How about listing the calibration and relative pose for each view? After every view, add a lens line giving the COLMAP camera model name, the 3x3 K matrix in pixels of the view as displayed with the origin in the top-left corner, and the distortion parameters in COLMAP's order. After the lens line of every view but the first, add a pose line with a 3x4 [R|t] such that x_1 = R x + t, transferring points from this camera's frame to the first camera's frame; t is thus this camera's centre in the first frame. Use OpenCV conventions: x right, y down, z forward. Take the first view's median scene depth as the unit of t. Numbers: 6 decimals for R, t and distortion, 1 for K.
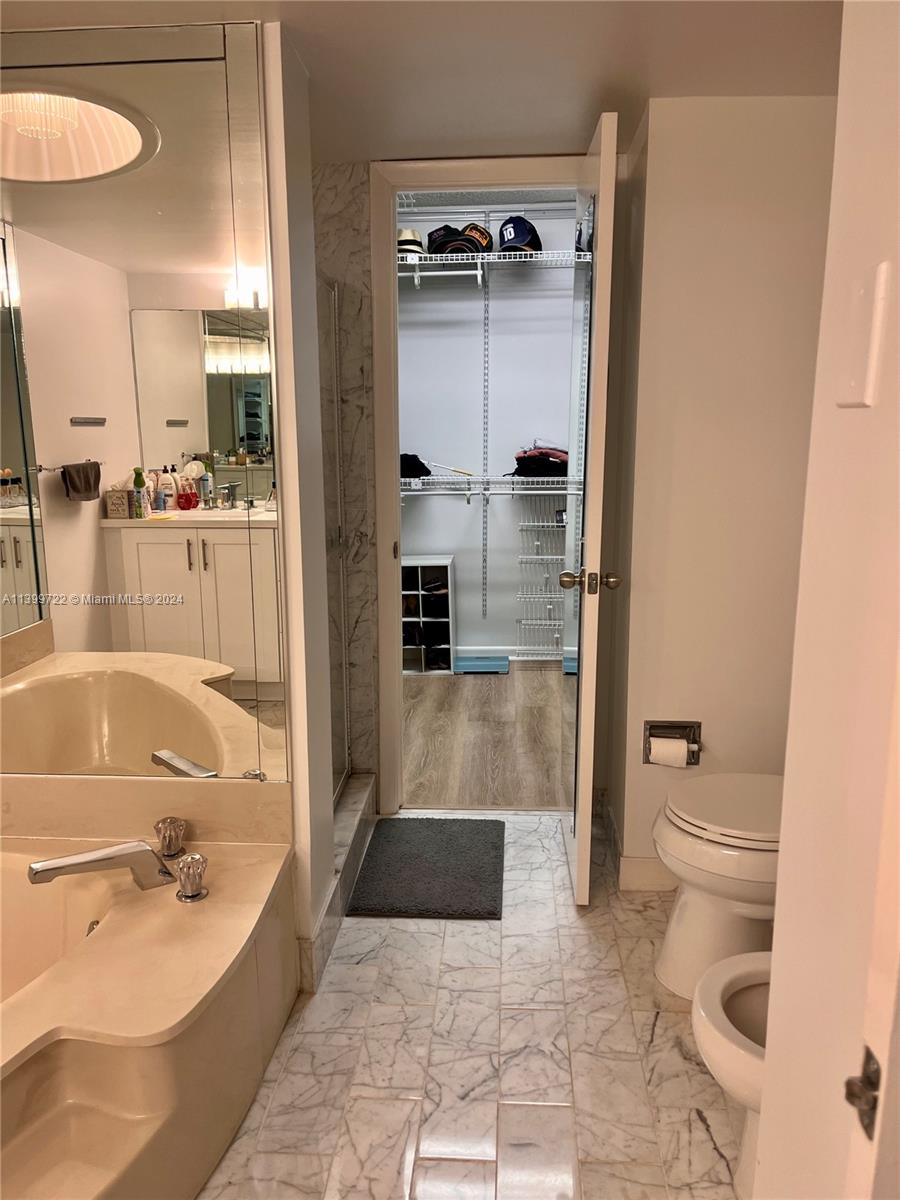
lens RADIAL K [[915.7, 0, 454.8], [0, 915.7, 604.0], [0, 0, 1]] dist [0.041689, -0.048448]
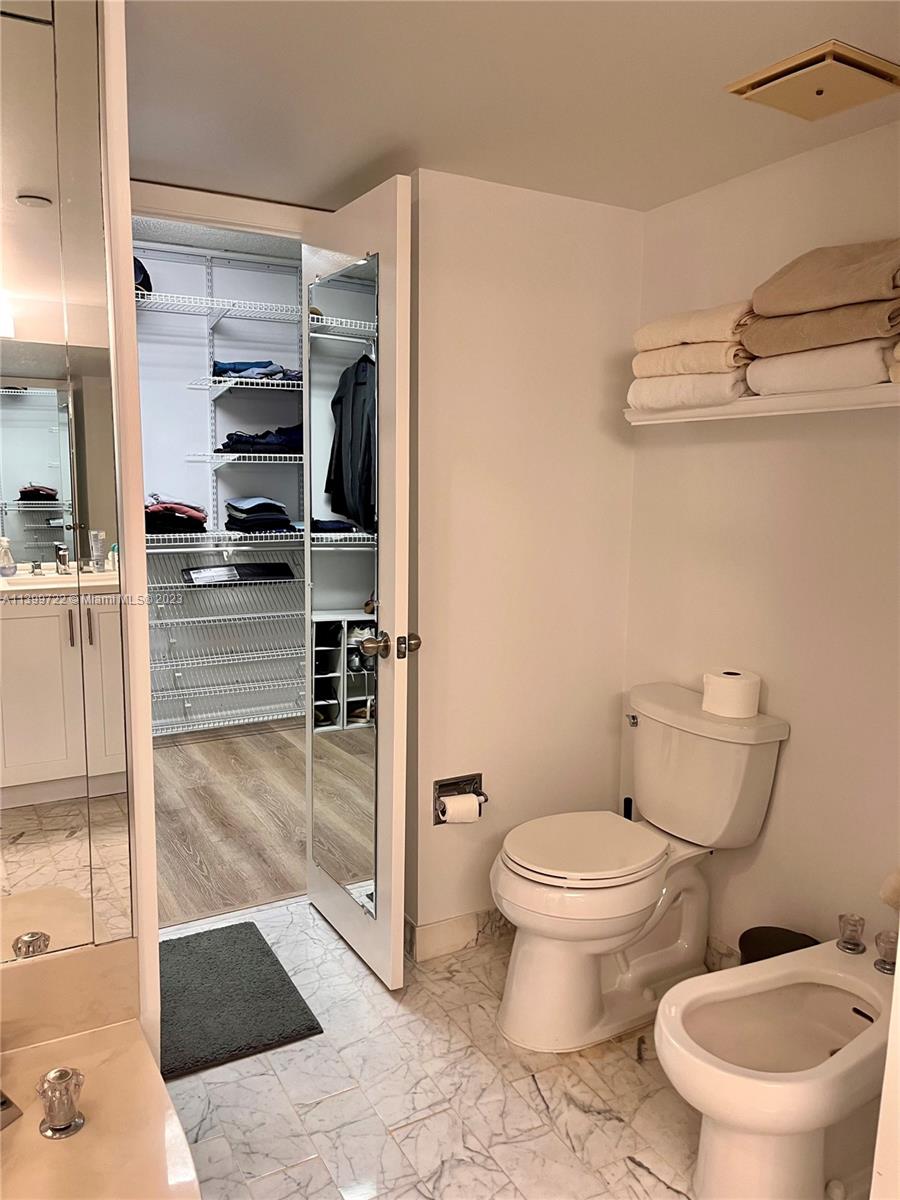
lens RADIAL K [[915.7, 0, 447.7], [0, 915.7, 594.4], [0, 0, 1]] dist [0.041689, -0.048448]
pose [[0.839872, -0.055657, 0.539924, -0.341327], [0.089649, 0.995291, -0.036855, -0.039705], [-0.535331, 0.079357, 0.840906, 0.166390]]
